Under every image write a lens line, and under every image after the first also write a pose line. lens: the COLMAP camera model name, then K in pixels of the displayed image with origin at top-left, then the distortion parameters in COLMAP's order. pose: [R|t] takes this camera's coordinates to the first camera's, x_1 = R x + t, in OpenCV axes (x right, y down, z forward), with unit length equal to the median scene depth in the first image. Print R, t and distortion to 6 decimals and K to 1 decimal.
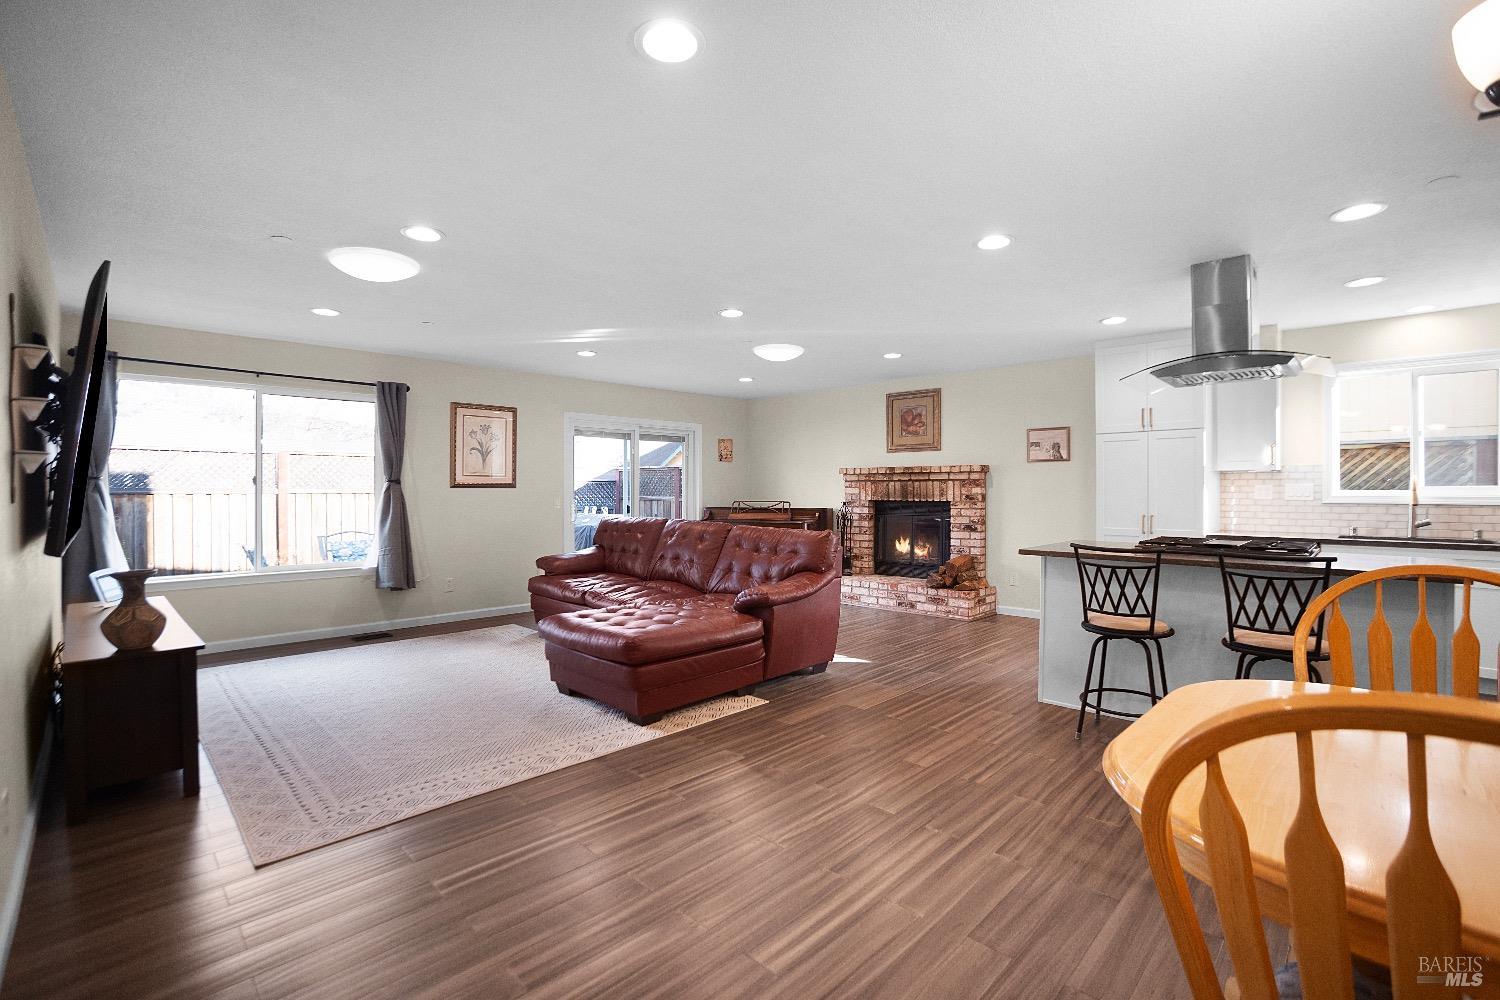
lens RADIAL K [[618.1, 0, 750.0], [0, 618.1, 500.0], [0, 0, 1]] dist [-0.053372, 0.019235]
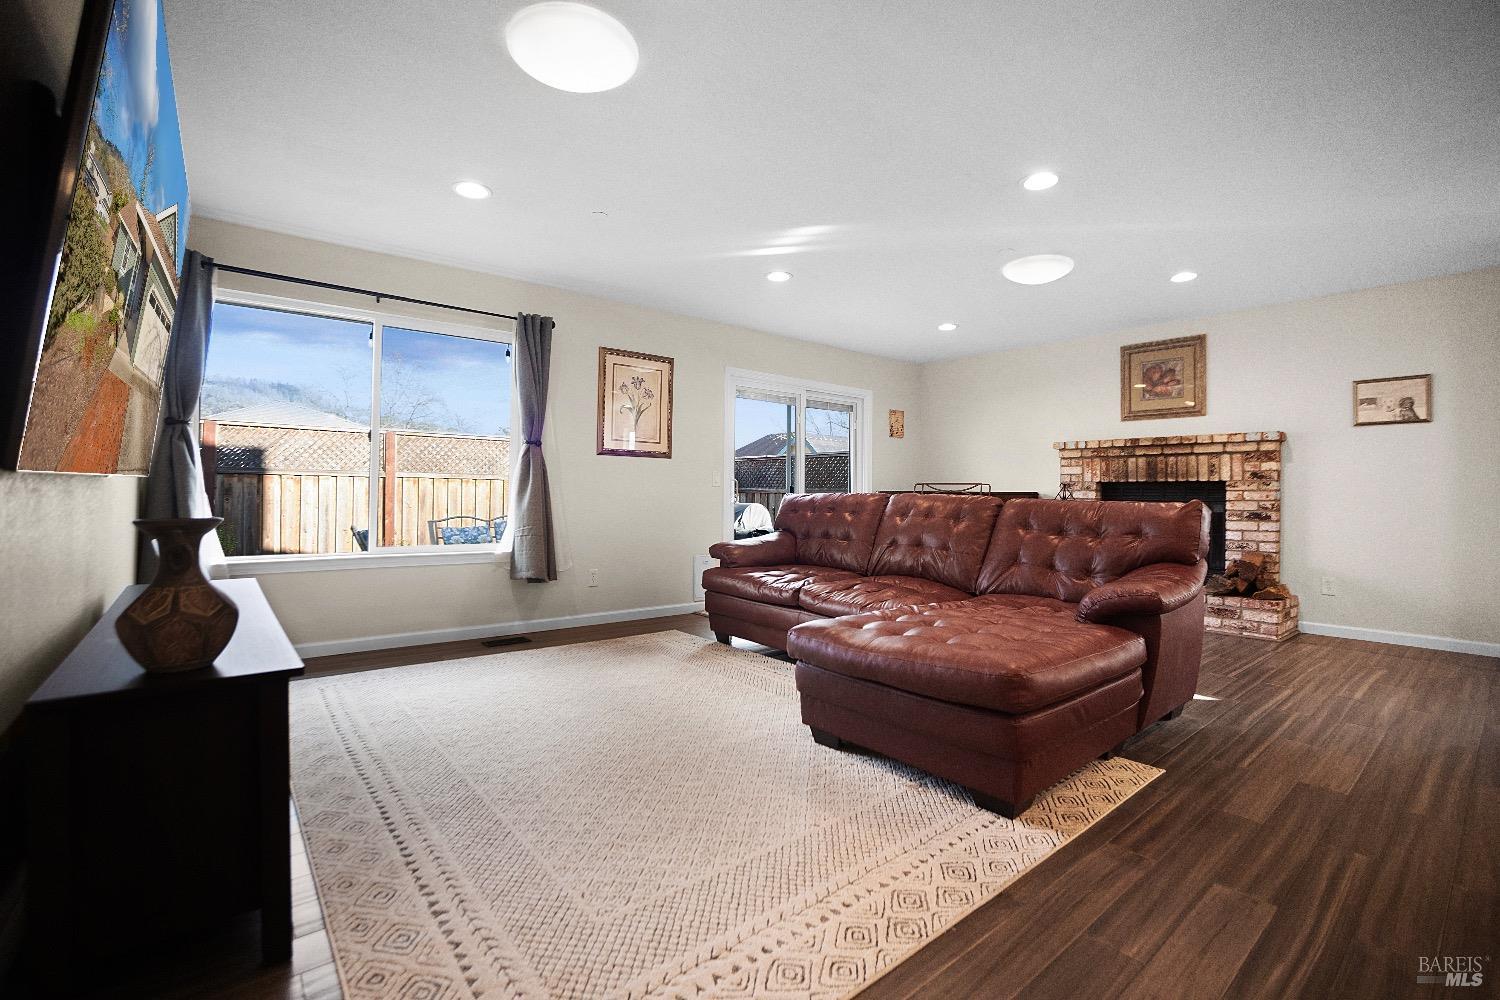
lens RADIAL K [[633.4, 0, 755.6], [0, 633.4, 493.3], [0, 0, 1]] dist [-0.060254, 0.021820]
pose [[0.993141, 0.007545, -0.116682, -0.187000], [-0.009353, 0.999844, -0.014954, 0.039447], [0.116551, 0.015943, 0.993057, 0.208293]]
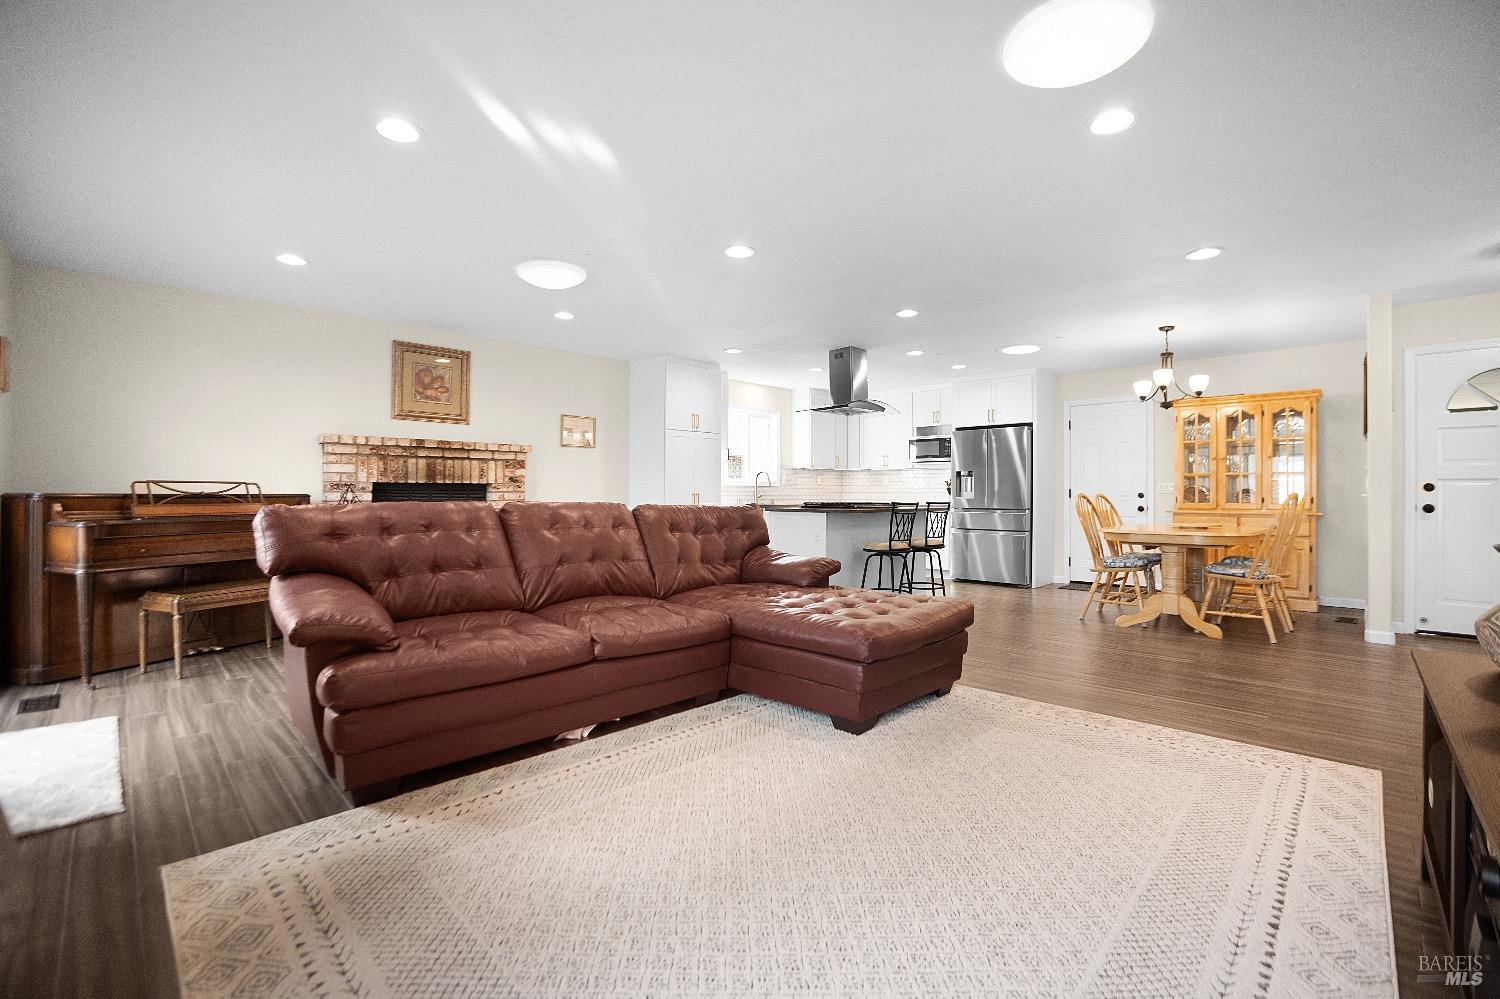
lens RADIAL K [[633.4, 0, 755.6], [0, 633.4, 492.8], [0, 0, 1]] dist [-0.060254, 0.021820]
pose [[0.047280, -0.001004, 0.998881, -0.644388], [0.012254, 0.999925, 0.000425, 0.022421], [-0.998807, 0.012220, 0.047289, 0.674098]]
